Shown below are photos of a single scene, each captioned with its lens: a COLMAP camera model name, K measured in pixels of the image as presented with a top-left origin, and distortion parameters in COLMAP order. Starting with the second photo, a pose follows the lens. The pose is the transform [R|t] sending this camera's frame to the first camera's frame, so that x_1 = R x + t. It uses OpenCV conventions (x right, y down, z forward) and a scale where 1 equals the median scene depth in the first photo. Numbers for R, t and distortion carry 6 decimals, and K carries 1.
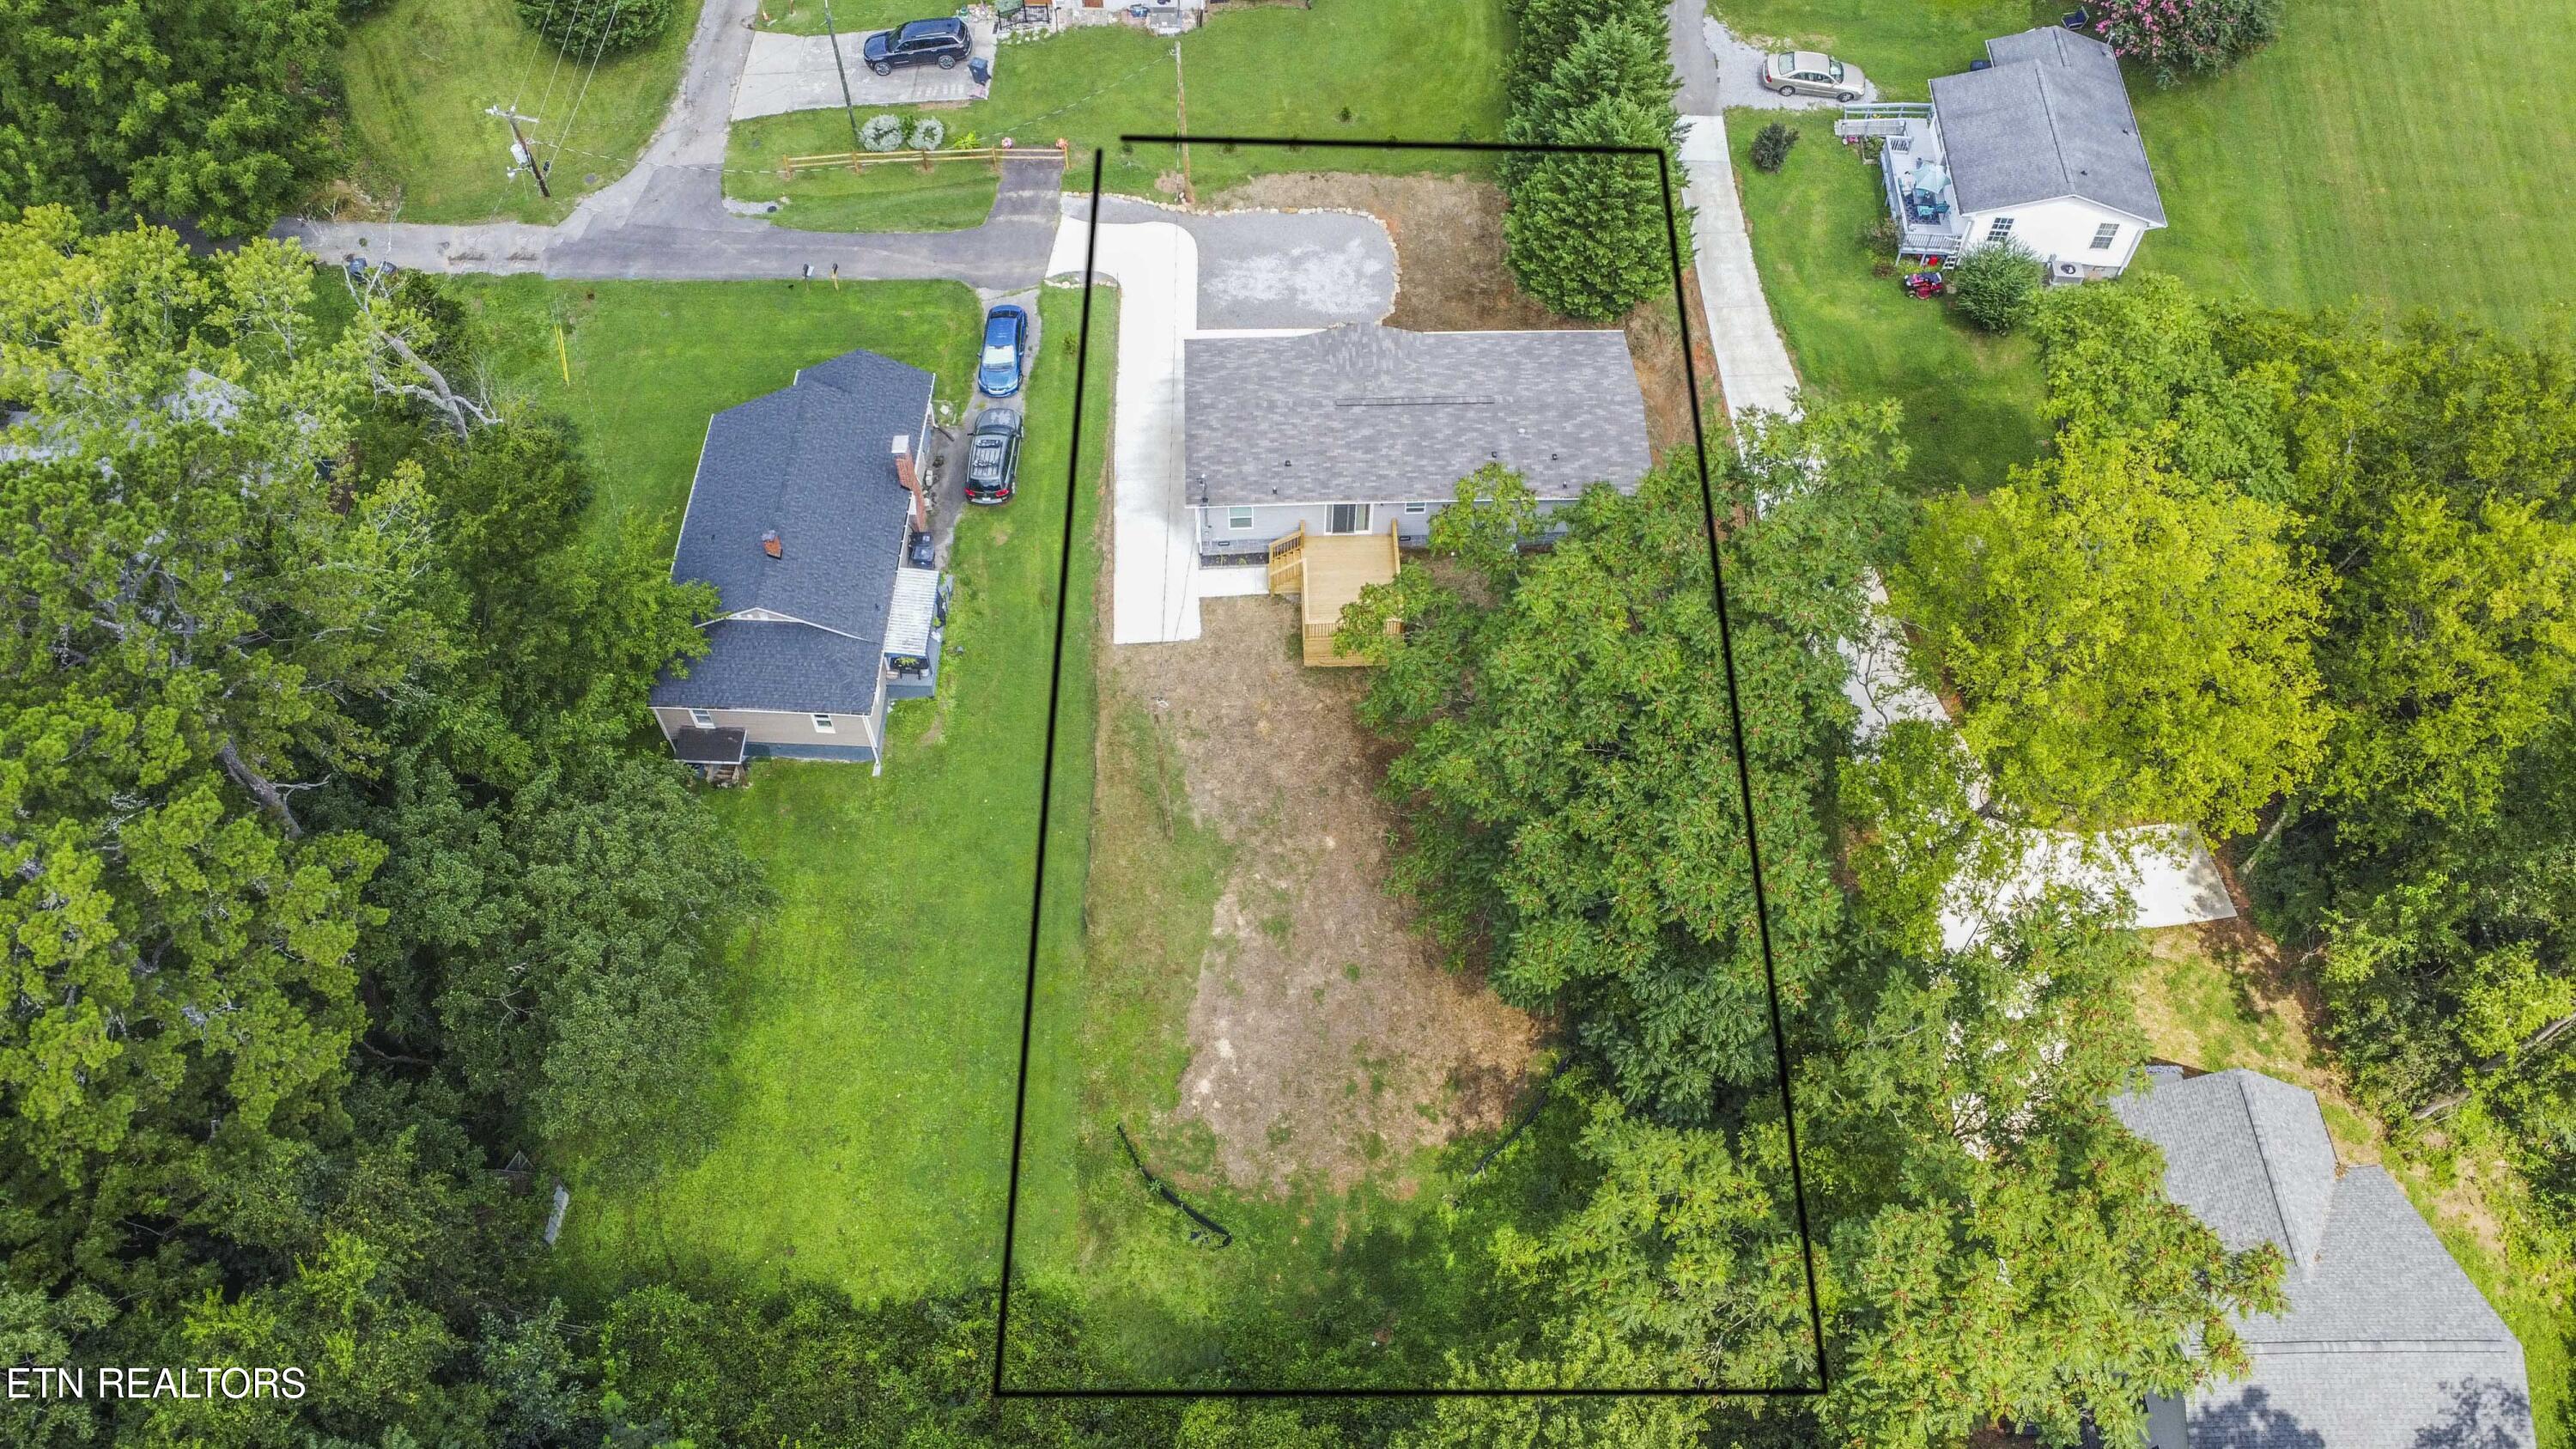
lens RADIAL K [[1960.7, 0, 1280.2], [0, 1960.7, 706.3], [0, 0, 1]] dist [-0.191608, 0.385389]
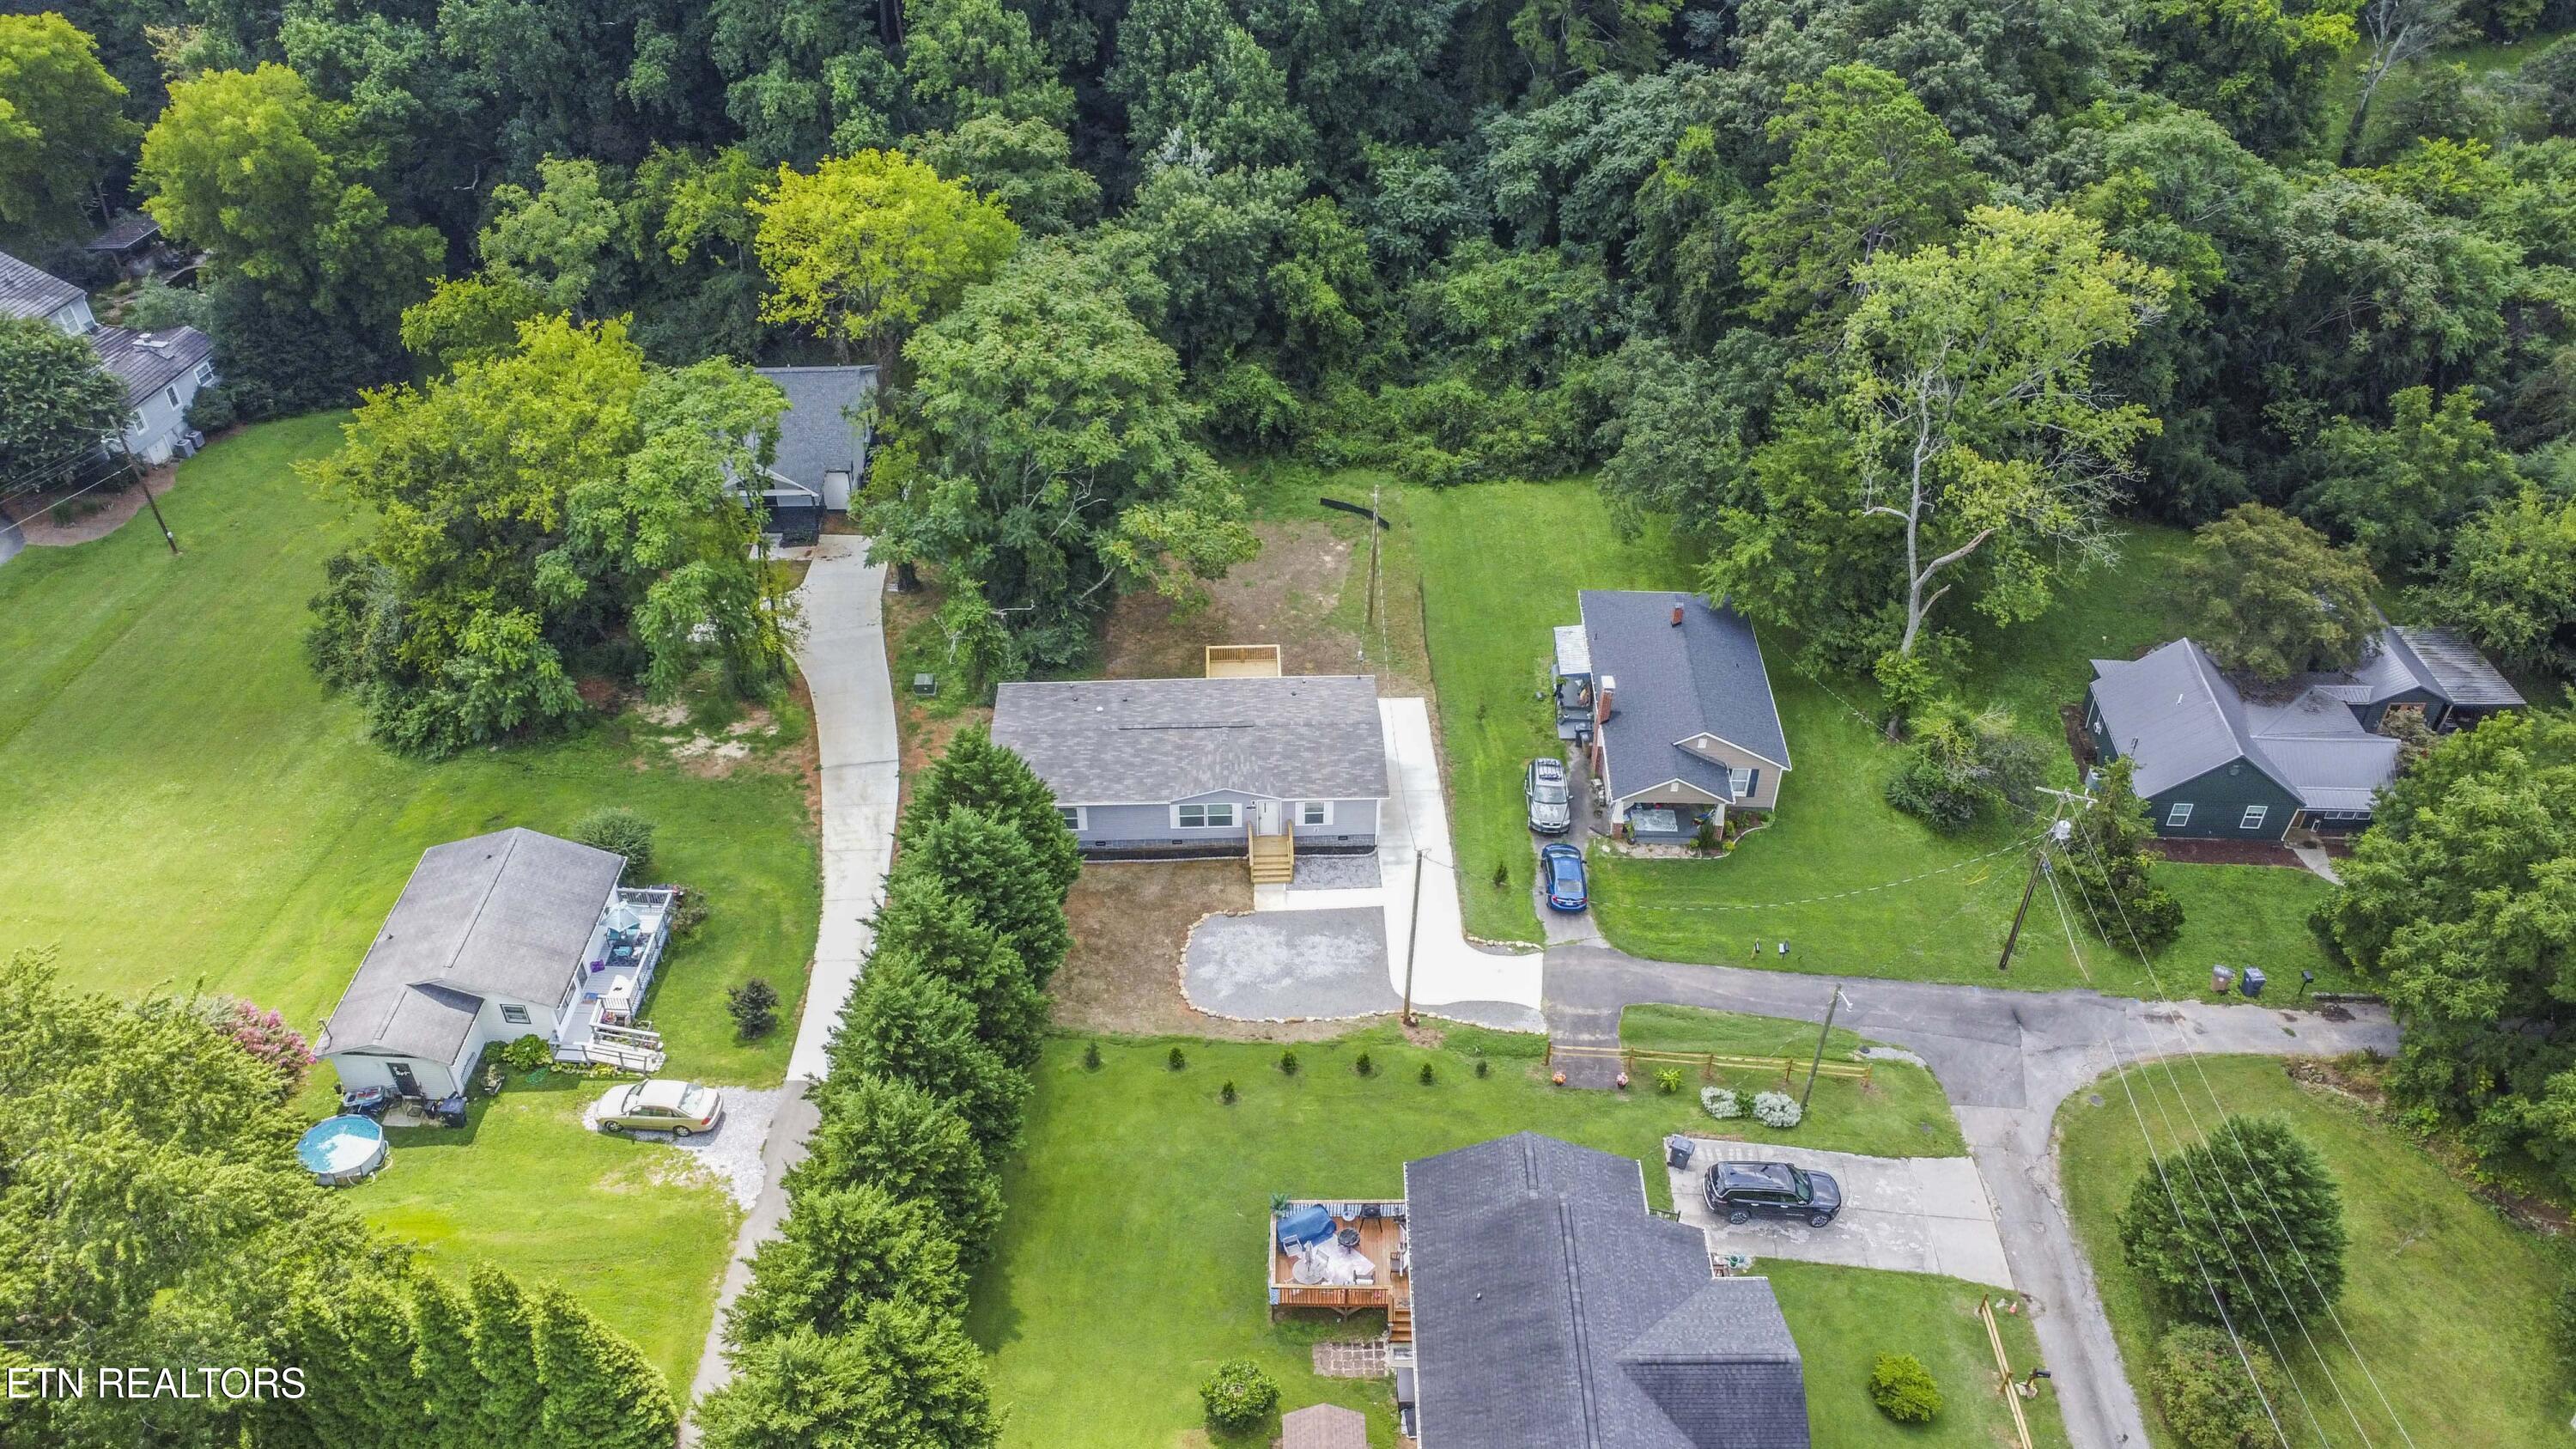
lens RADIAL K [[1960.7, 0, 1280.2], [0, 1960.7, 706.3], [0, 0, 1]] dist [-0.191608, 0.385389]
pose [[-0.999951, -0.005499, -0.008279, 0.022501], [-0.007817, -0.079306, 0.996820, -1.289372], [-0.006138, 0.996835, 0.079259, 0.862077]]
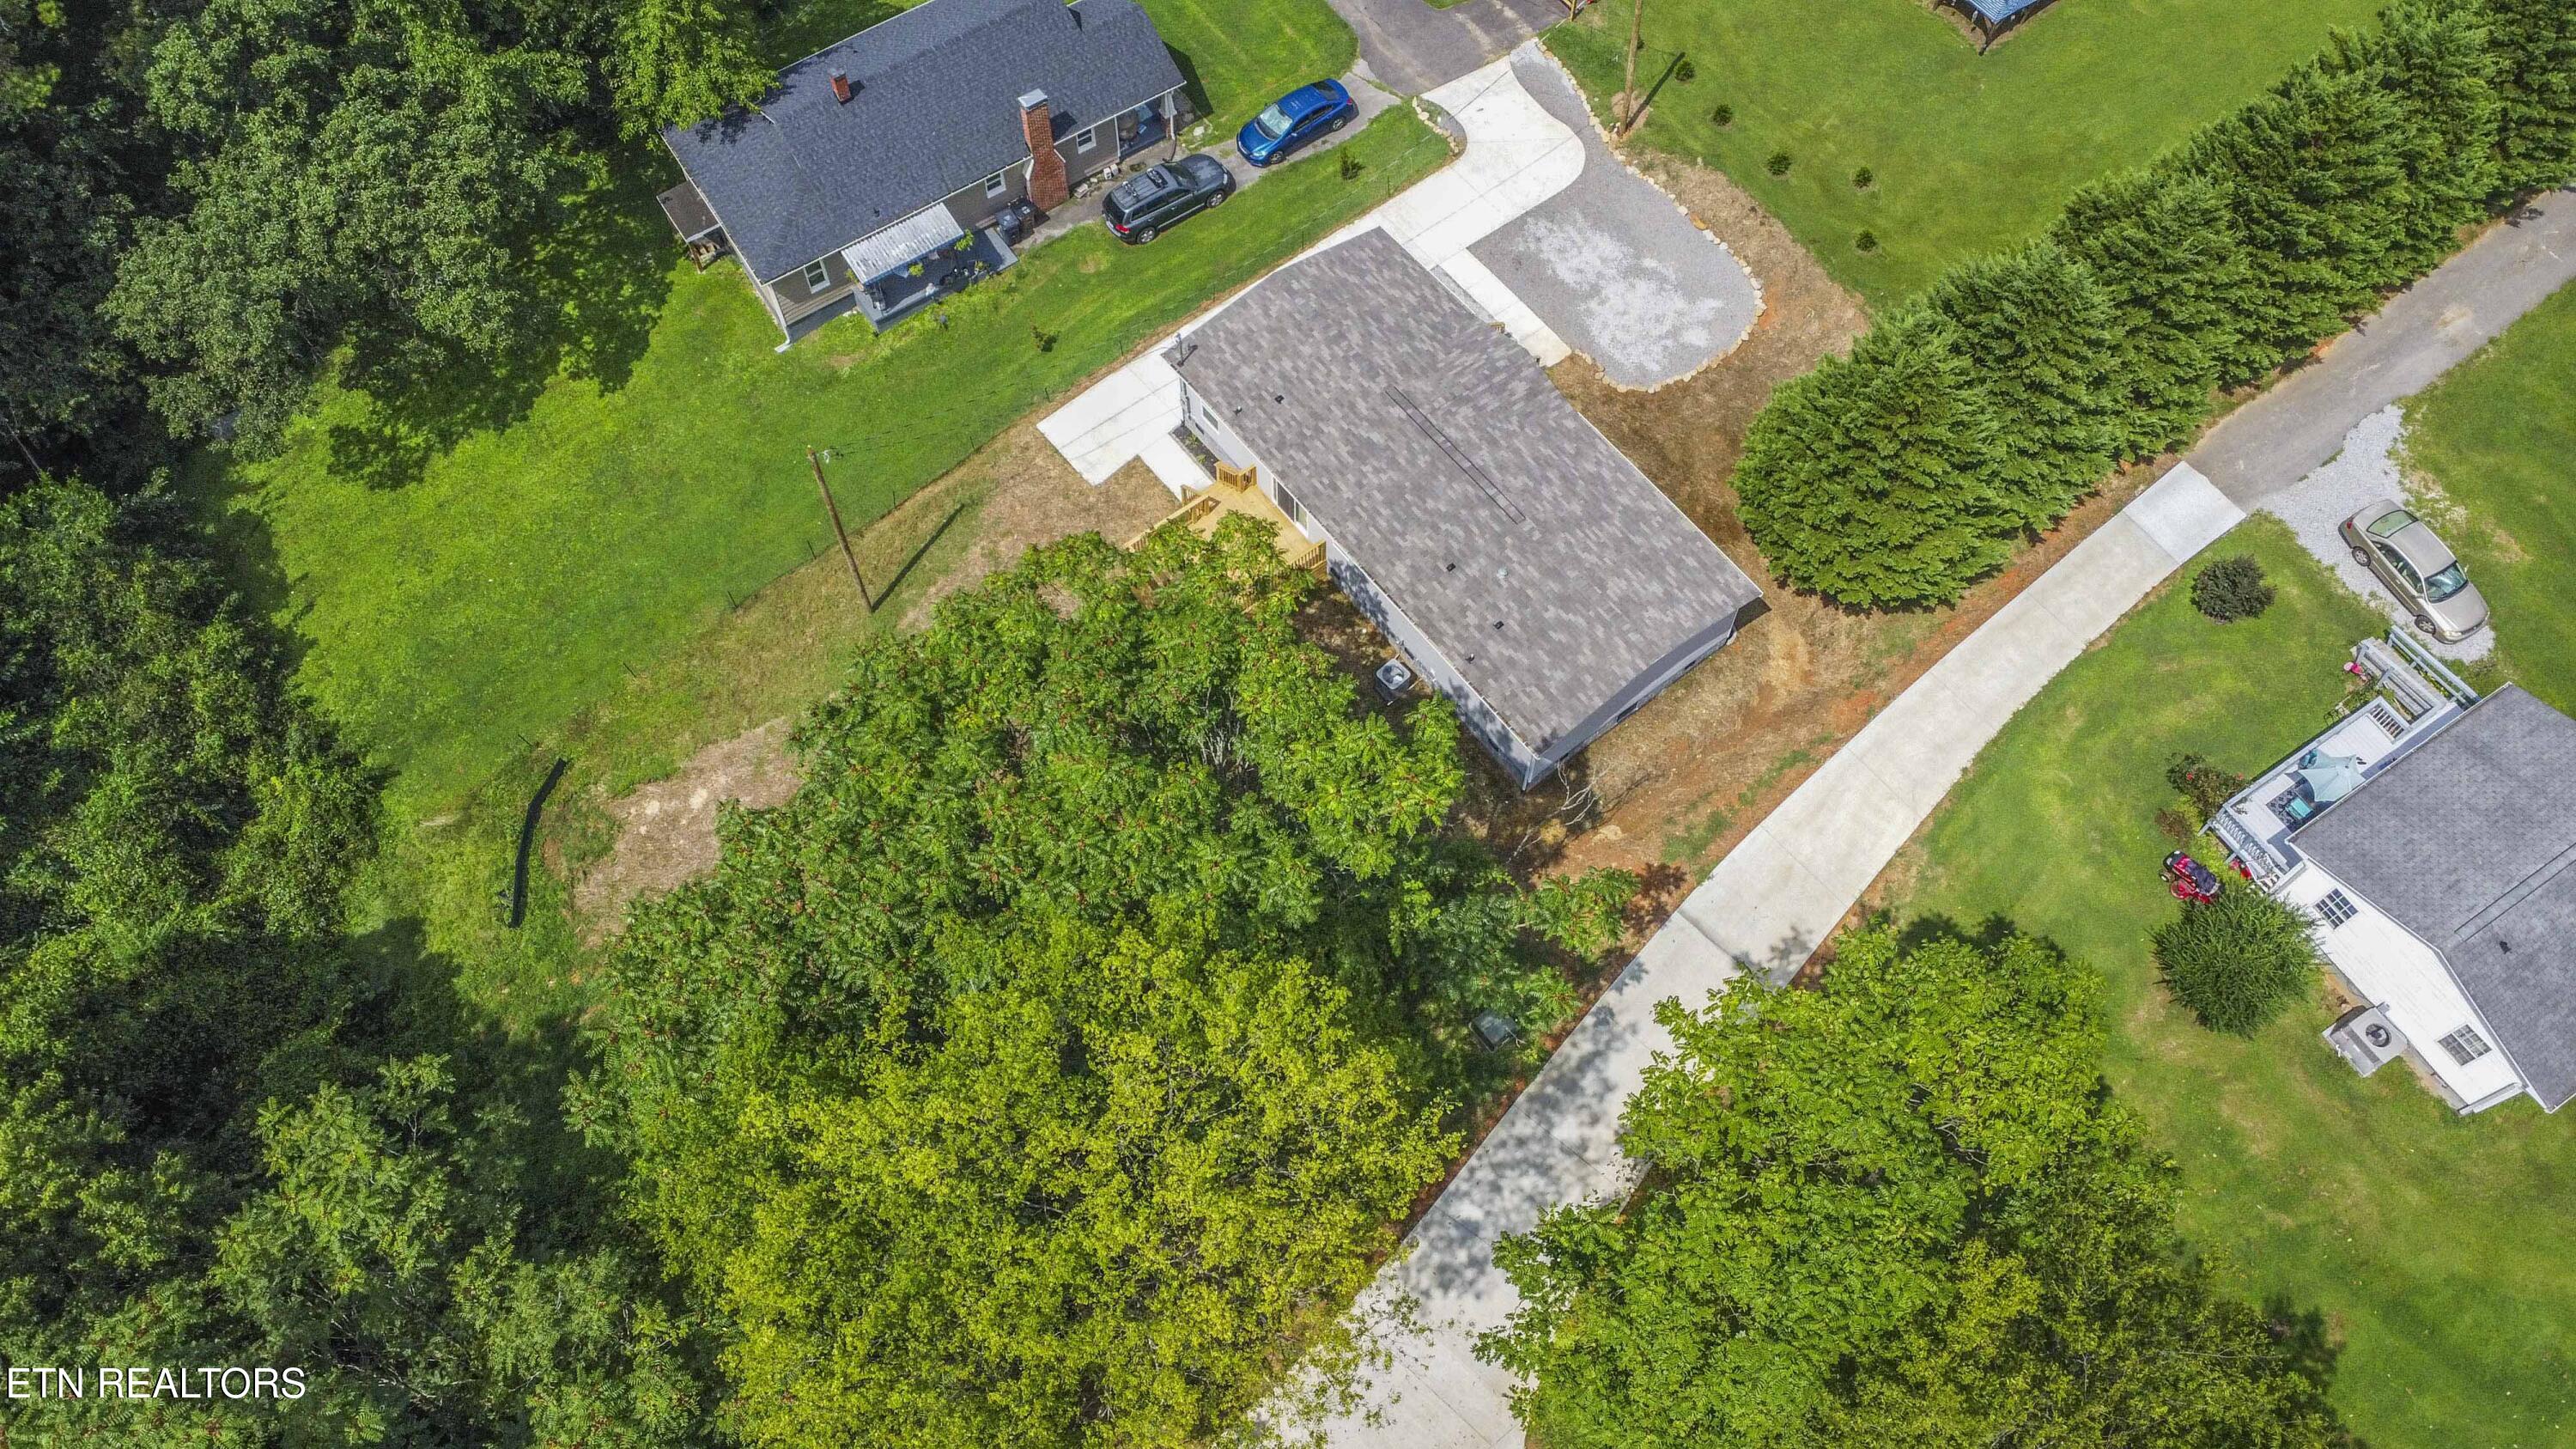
lens RADIAL K [[1960.7, 0, 1280.2], [0, 1960.7, 706.3], [0, 0, 1]] dist [-0.191608, 0.385389]
pose [[0.578352, 0.714405, -0.393871, 0.391388], [-0.673179, 0.690658, 0.264238, -0.236858], [0.460803, 0.112324, 0.880366, 0.287301]]
